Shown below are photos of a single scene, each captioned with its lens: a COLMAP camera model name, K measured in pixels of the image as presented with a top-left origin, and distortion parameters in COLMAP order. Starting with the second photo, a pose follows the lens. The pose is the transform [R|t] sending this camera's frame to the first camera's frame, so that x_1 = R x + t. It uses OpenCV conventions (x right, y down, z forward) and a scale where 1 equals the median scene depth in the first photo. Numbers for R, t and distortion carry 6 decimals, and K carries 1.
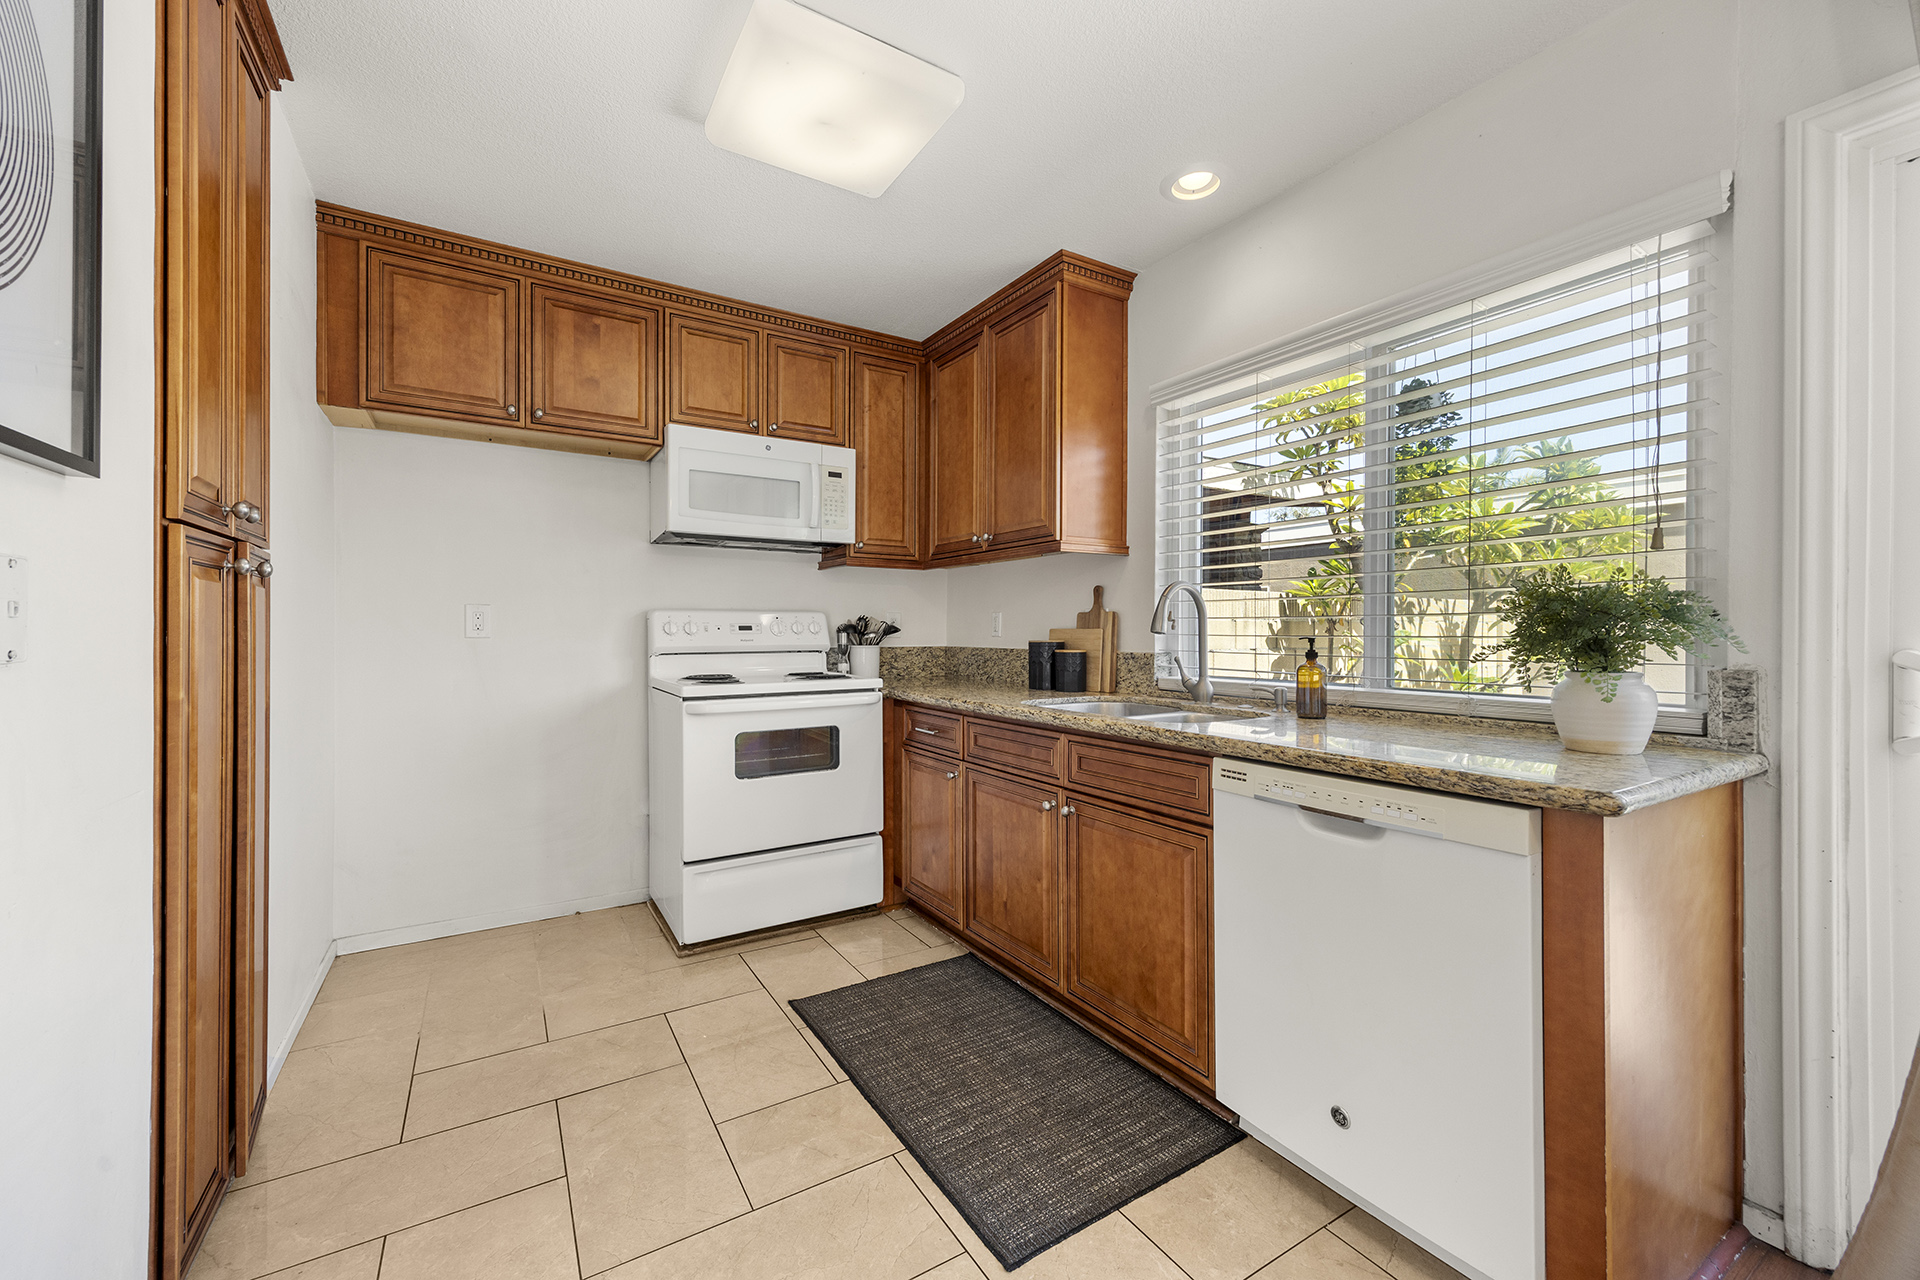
lens RADIAL K [[760.0, 0, 958.3], [0, 760.0, 637.5], [0, 0, 1]] dist [0.005813, -0.000061]
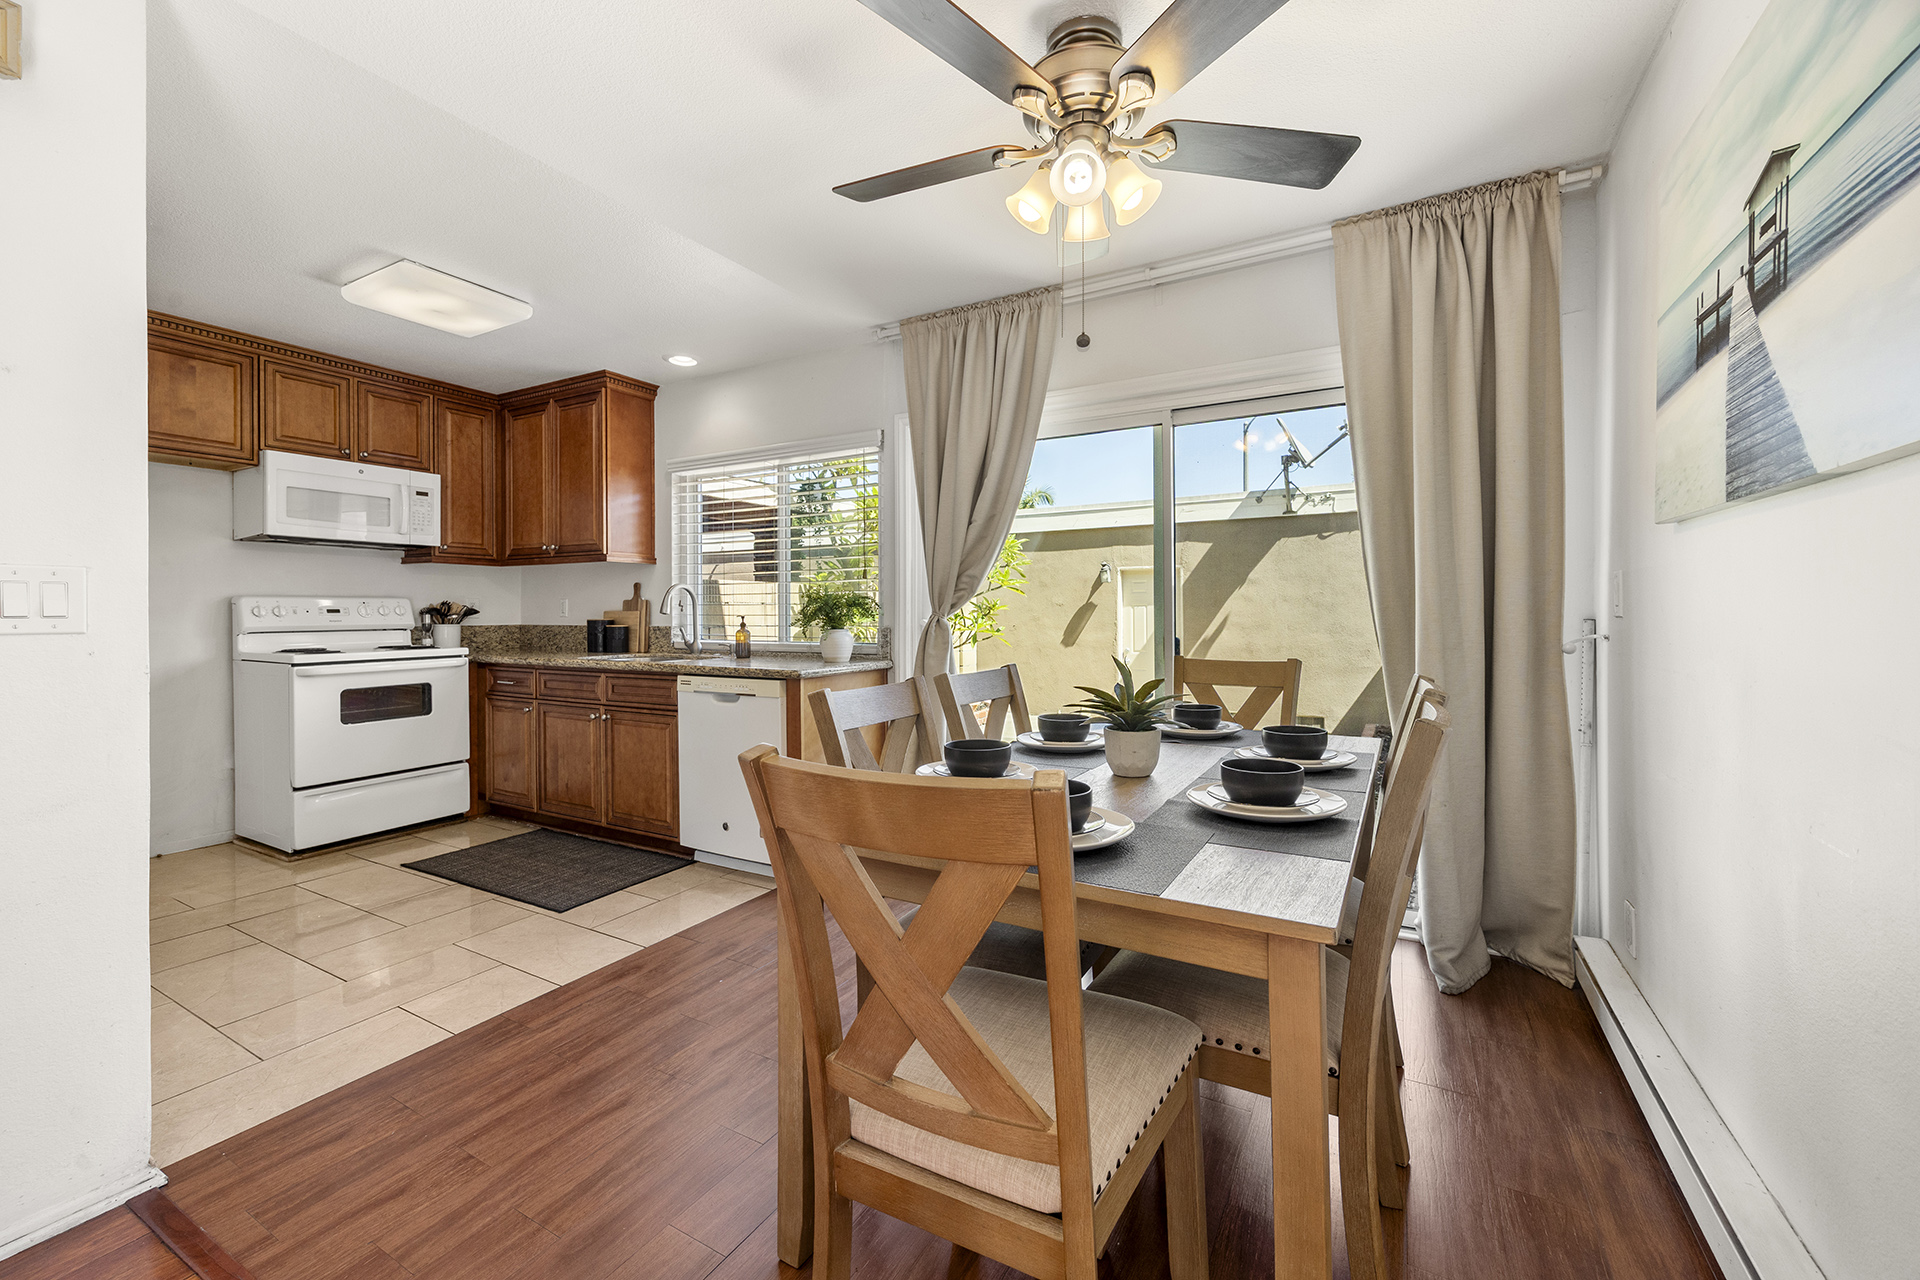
lens RADIAL K [[768.0, 0, 955.8], [0, 768.0, 616.6], [0, 0, 1]] dist [0.008859, -0.000124]
pose [[0.874999, -0.007015, 0.484074, -0.002909], [0.007109, 0.999973, 0.001641, 0.001864], [-0.484073, 0.002005, 0.875025, -0.695887]]
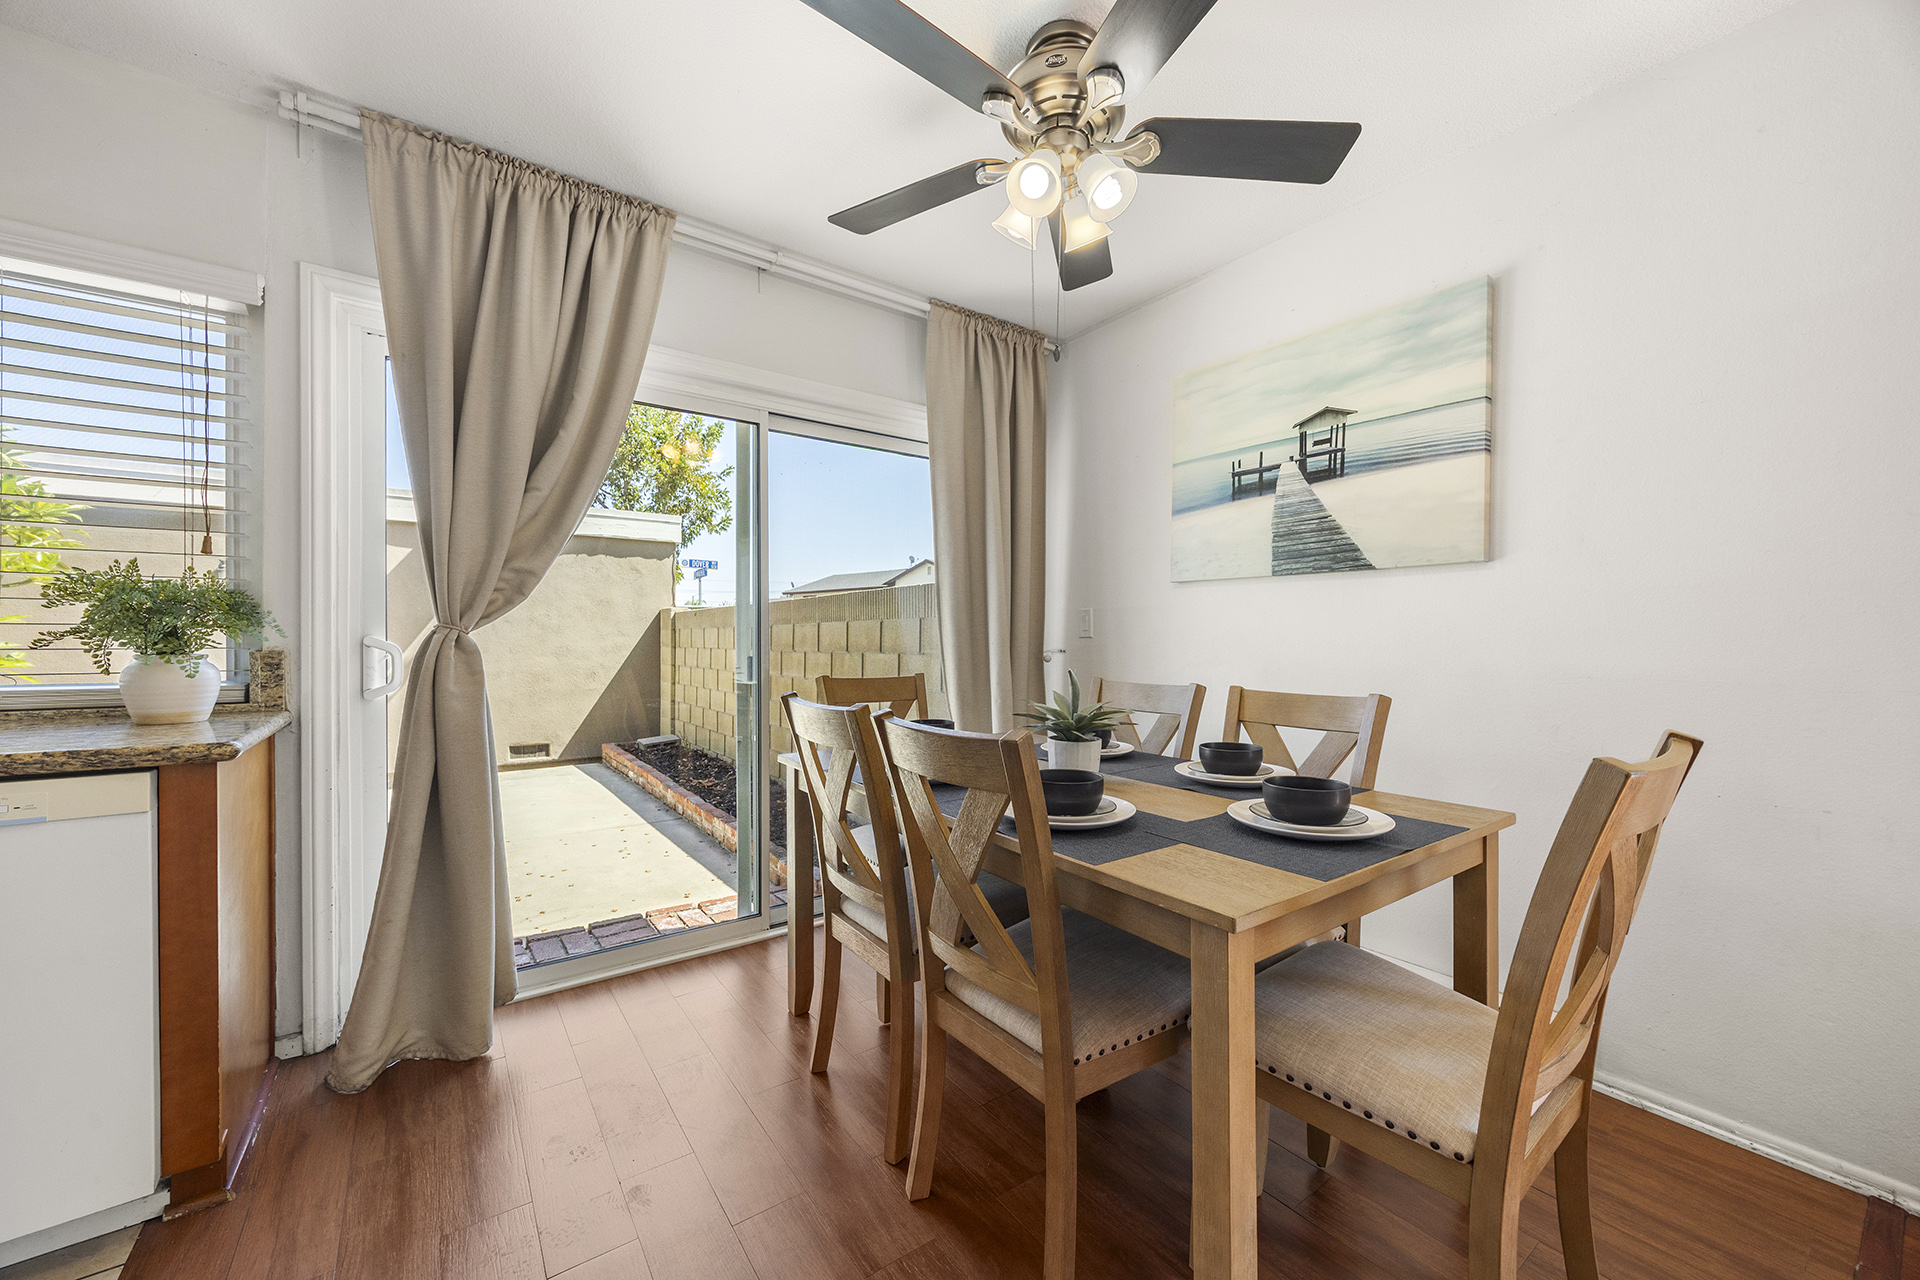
lens RADIAL K [[735.2, 0, 962.7], [0, 735.2, 642.1], [0, 0, 1]] dist [-0.001107, -0.000168]
pose [[-0.081223, -0.006199, 0.996677, -0.193371], [-0.001424, 0.999980, 0.006104, 0.009141], [-0.996695, -0.000924, -0.081230, -0.058153]]
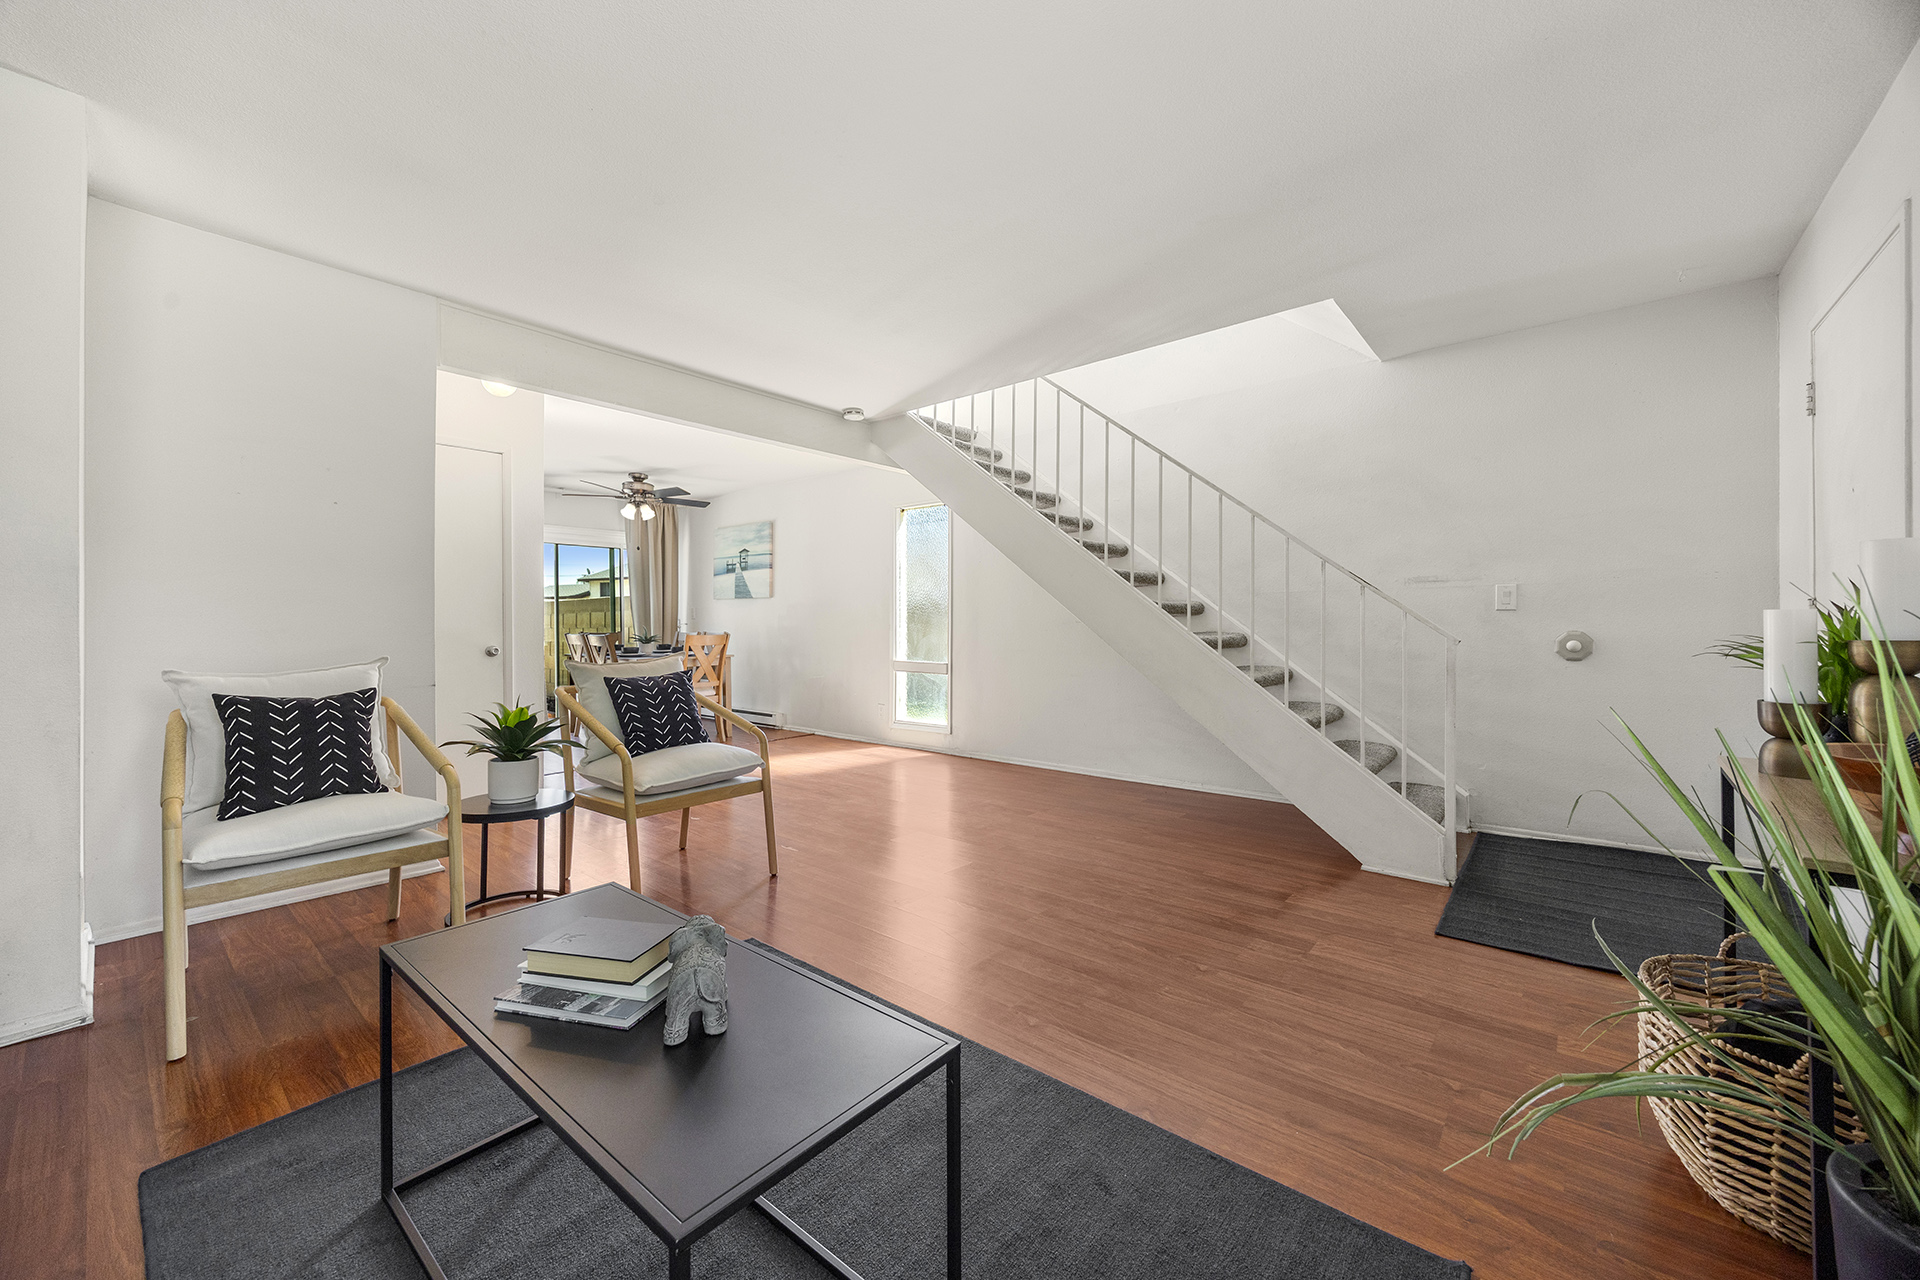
lens RADIAL K [[735.2, 0, 962.7], [0, 735.2, 642.1], [0, 0, 1]] dist [-0.001107, -0.000168]
pose [[-0.316128, -0.027839, 0.948308, -2.285901], [0.003786, 0.999524, 0.030605, 0.017416], [-0.948709, 0.013265, -0.315872, -0.438699]]
